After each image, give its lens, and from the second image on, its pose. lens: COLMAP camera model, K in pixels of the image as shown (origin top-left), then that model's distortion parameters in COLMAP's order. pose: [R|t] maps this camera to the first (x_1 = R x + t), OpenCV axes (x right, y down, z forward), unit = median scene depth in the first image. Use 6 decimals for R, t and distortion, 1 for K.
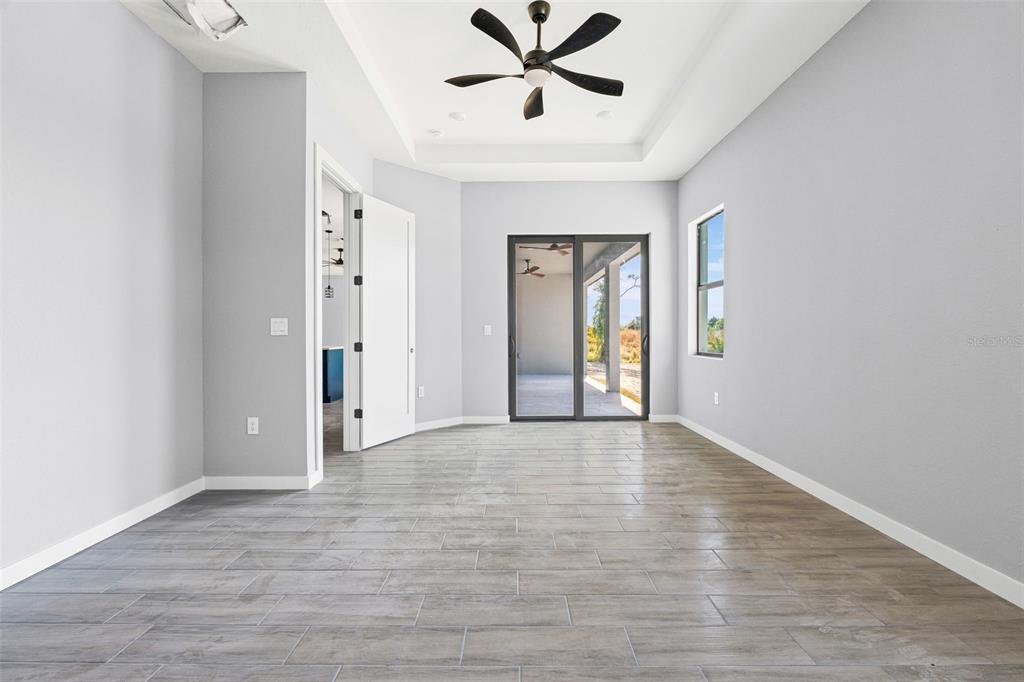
lens RADIAL K [[448.6, 0, 515.6], [0, 448.6, 336.5], [0, 0, 1]] dist [-0.004837, -0.000158]
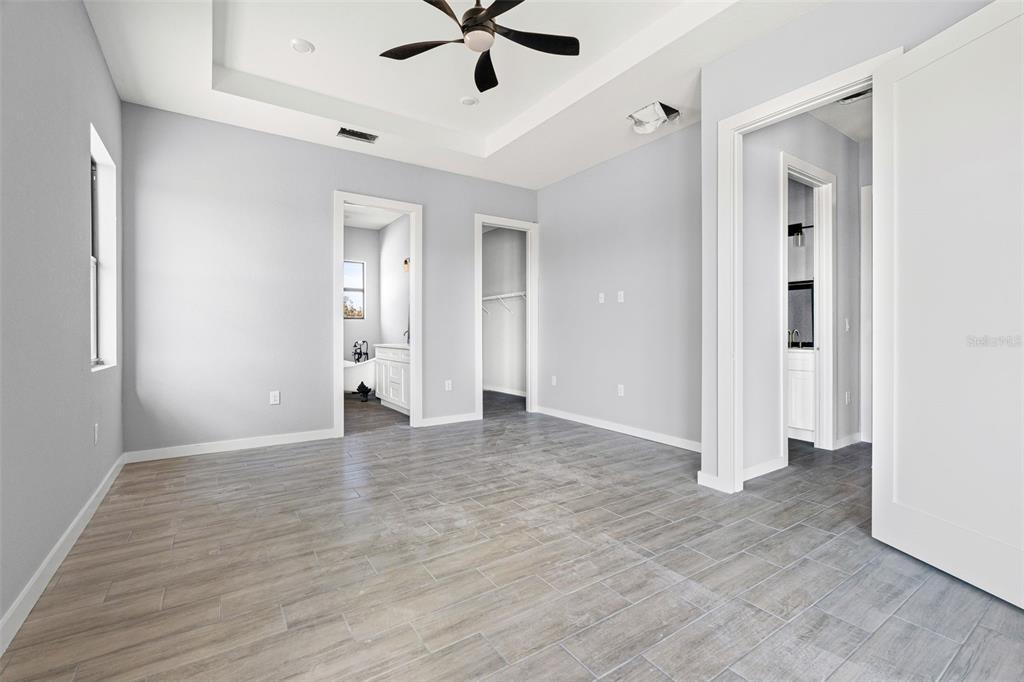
lens RADIAL K [[448.6, 0, 515.6], [0, 448.6, 336.5], [0, 0, 1]] dist [-0.004837, -0.000158]
pose [[-0.831394, 0.008662, -0.555615, 0.568006], [0.000009, 0.999879, 0.015574, -0.010074], [0.555683, 0.012943, -0.831294, 2.077459]]
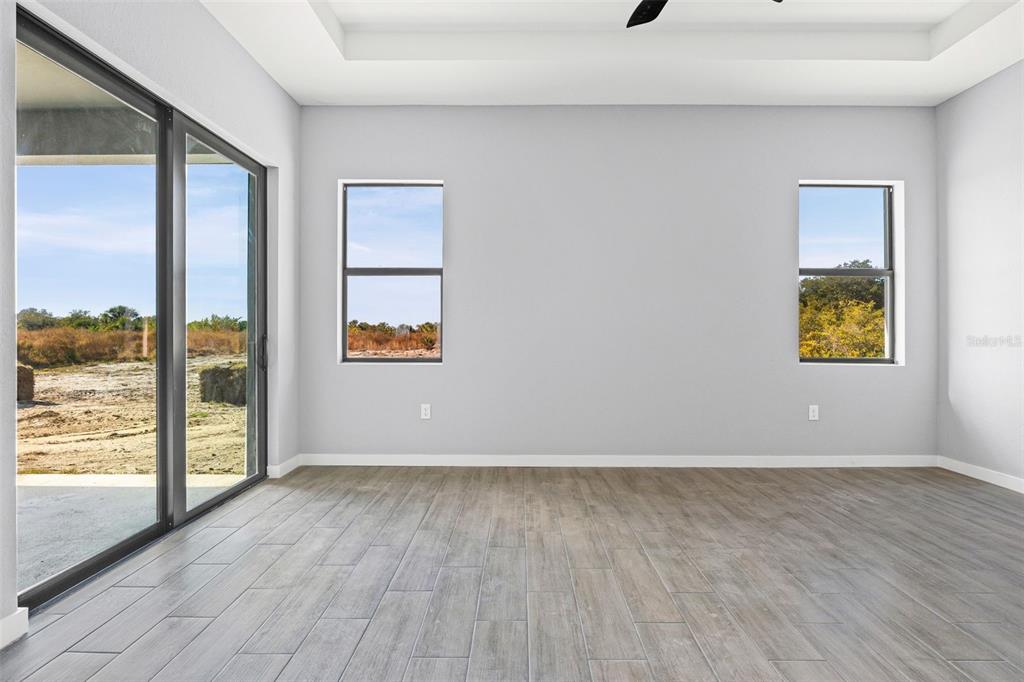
lens RADIAL K [[448.6, 0, 515.6], [0, 448.6, 336.5], [0, 0, 1]] dist [-0.004837, -0.000158]
pose [[0.010824, -0.003191, 0.999936, -0.689606], [0.002478, 0.999992, 0.003164, -0.005303], [-0.999938, 0.002443, 0.010832, 1.511667]]
